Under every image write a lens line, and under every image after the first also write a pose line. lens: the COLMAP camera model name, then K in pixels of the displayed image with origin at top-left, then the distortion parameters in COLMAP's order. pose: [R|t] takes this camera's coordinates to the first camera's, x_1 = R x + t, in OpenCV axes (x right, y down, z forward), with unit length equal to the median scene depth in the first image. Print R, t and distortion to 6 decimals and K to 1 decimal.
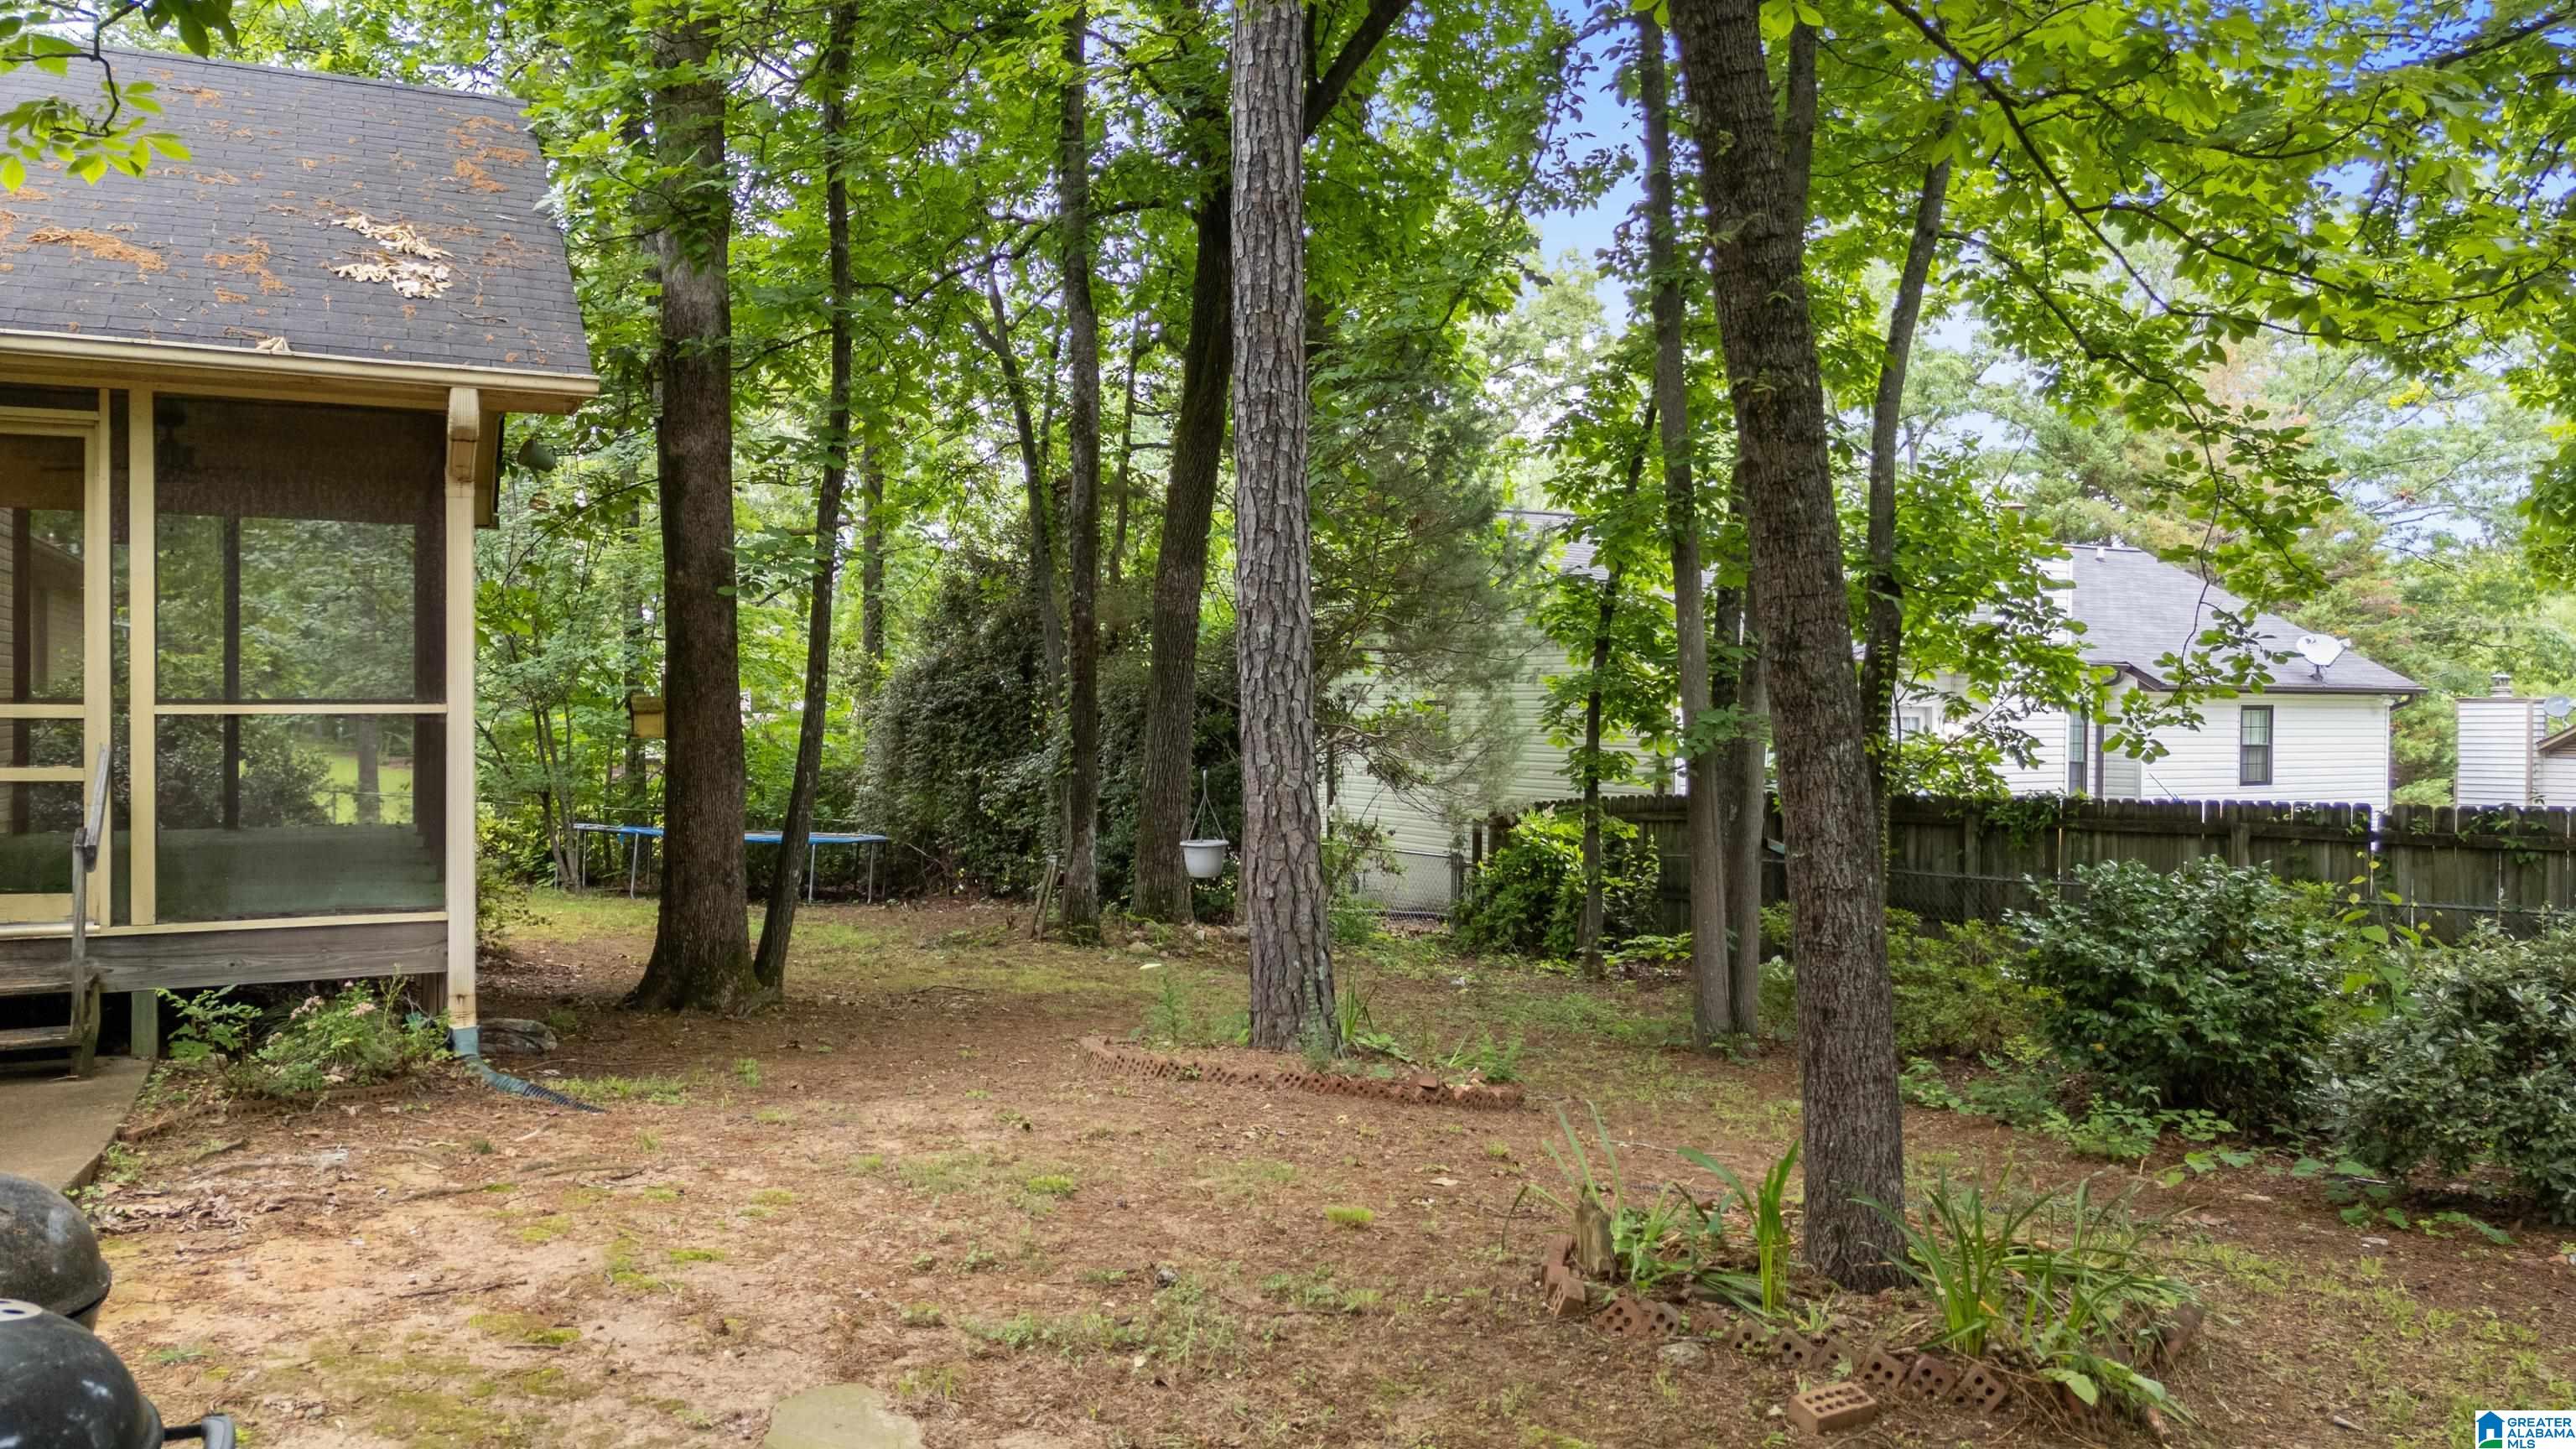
lens RADIAL K [[1970.0, 0, 1291.1], [0, 1970.0, 728.9], [0, 0, 1]] dist [0.043226, -0.015204]
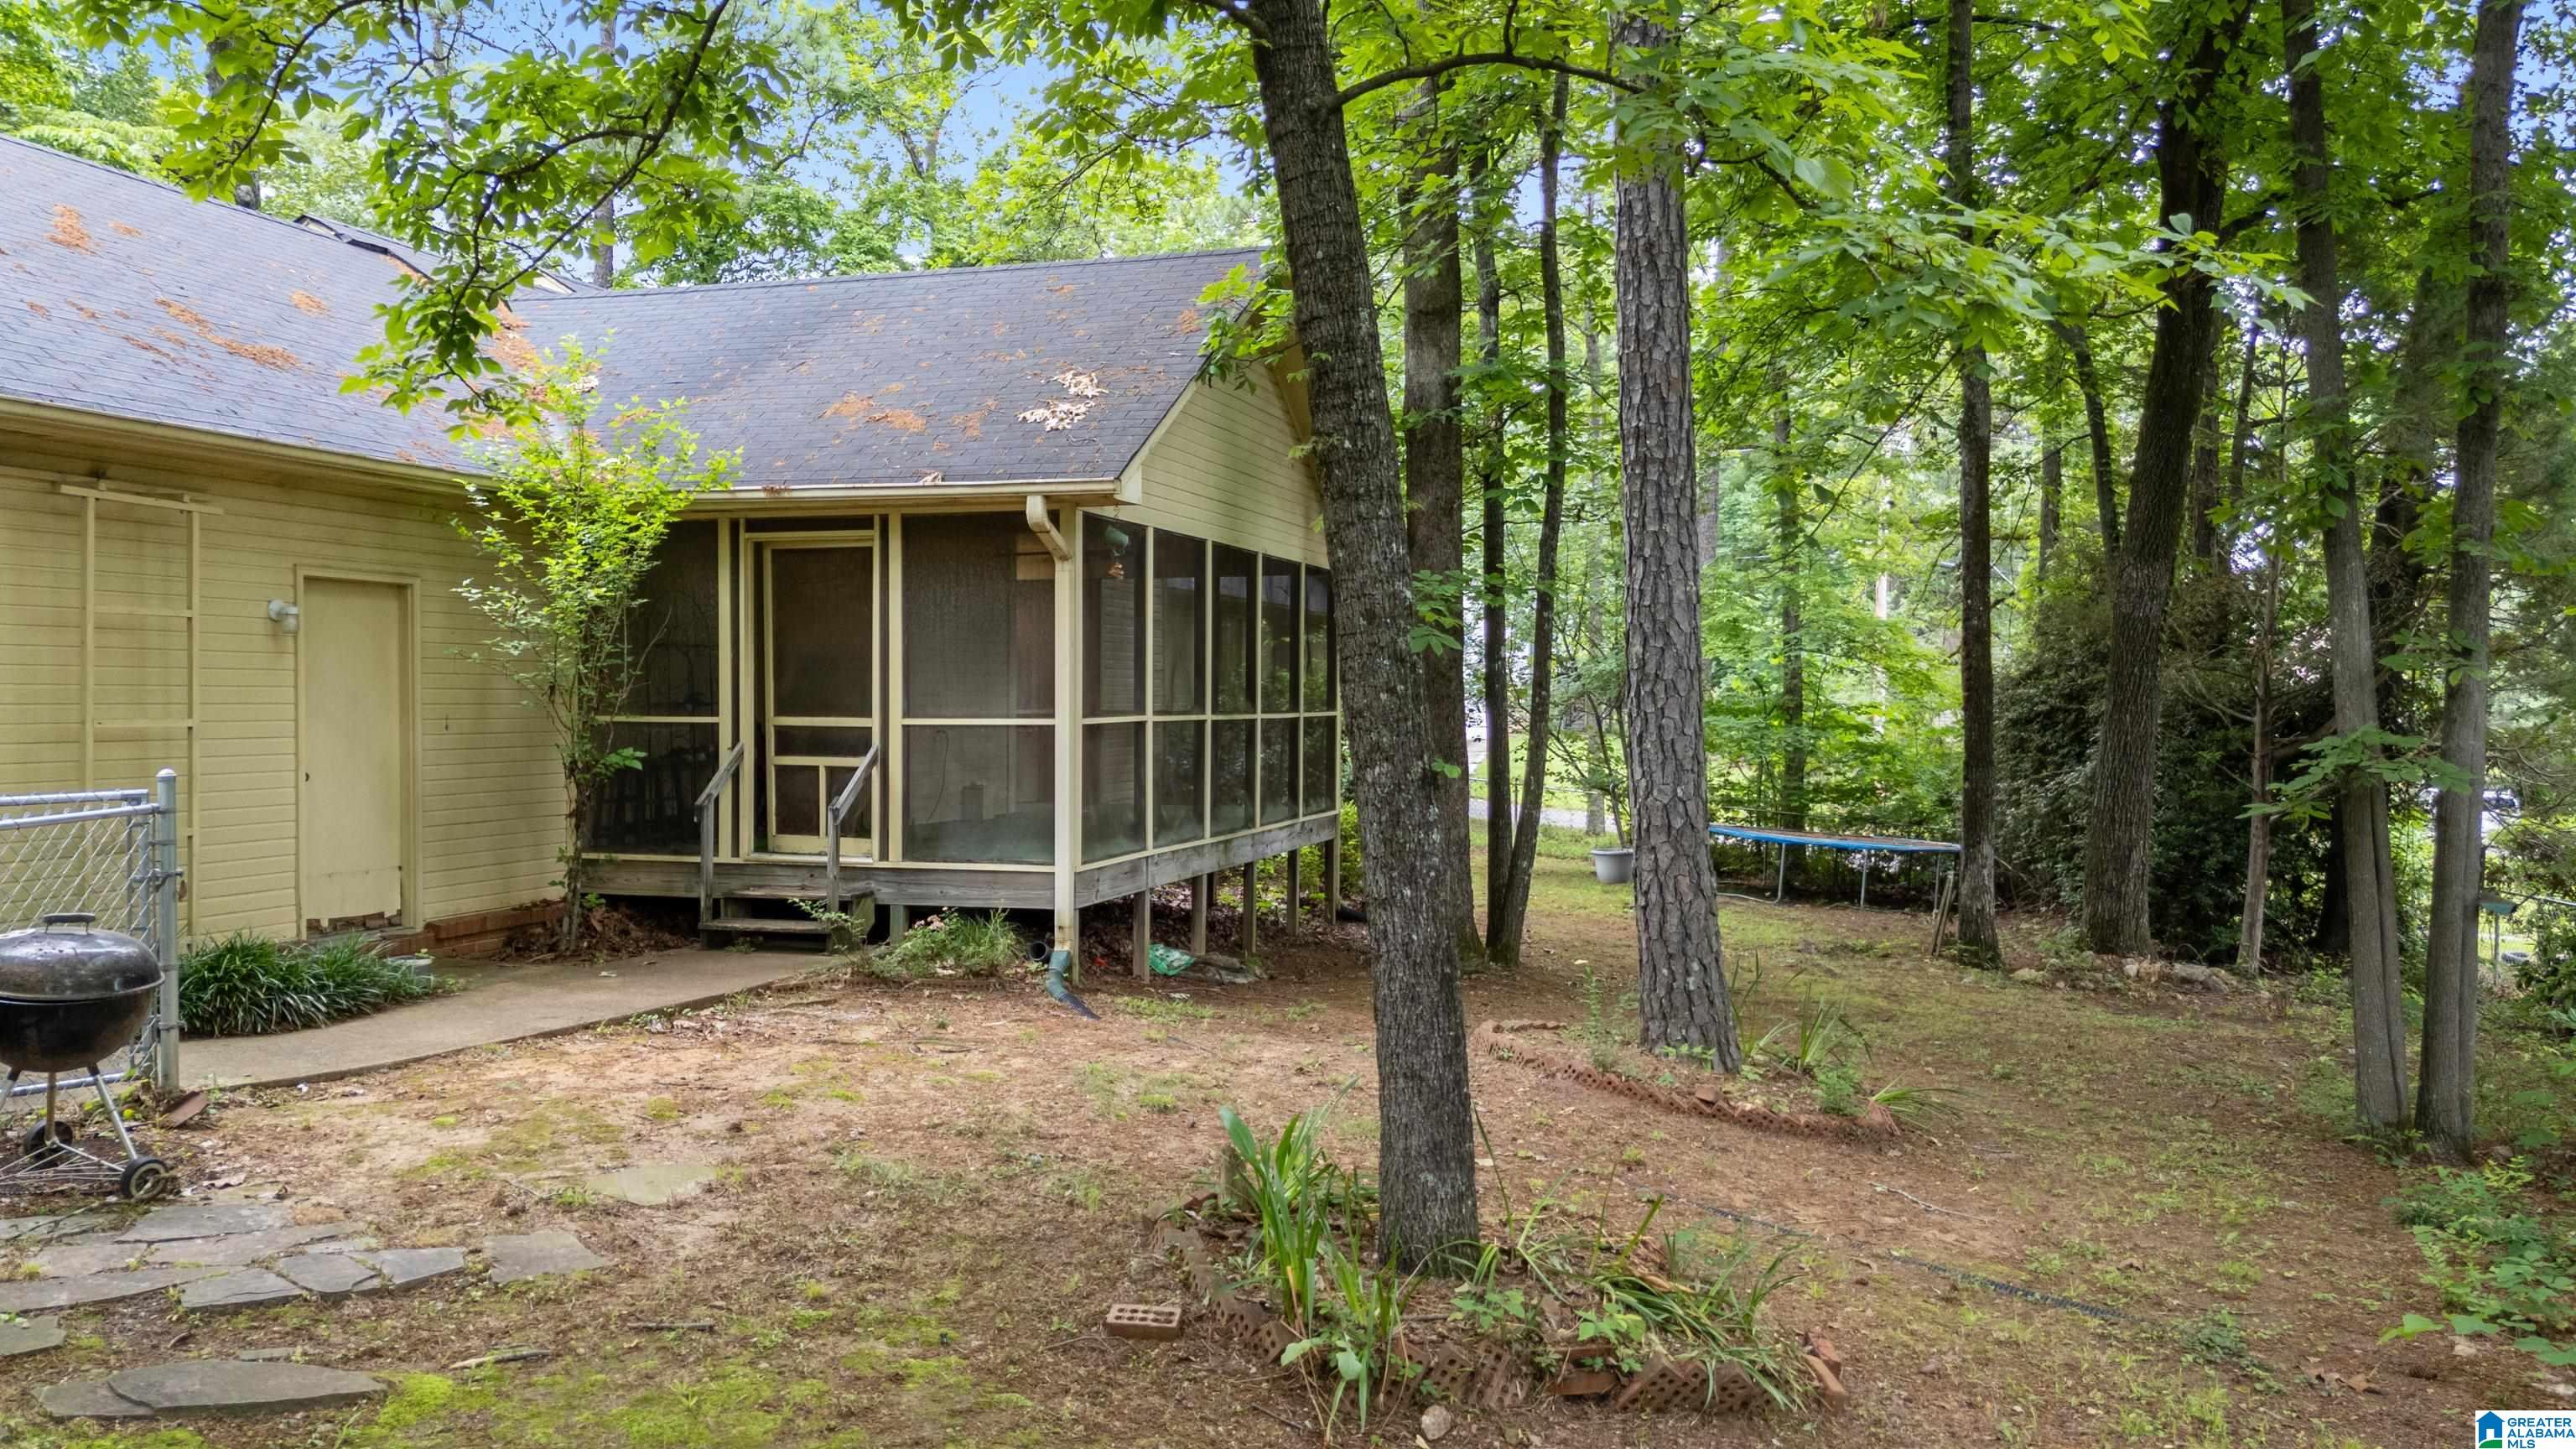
lens RADIAL K [[1970.0, 0, 1295.0], [0, 1970.0, 714.3], [0, 0, 1]] dist [0.043226, -0.015204]
pose [[0.701374, 0.002623, -0.712789, 0.616532], [-0.013099, 0.999872, -0.009210, -0.004300], [0.712673, 0.015796, 0.701318, 0.130107]]
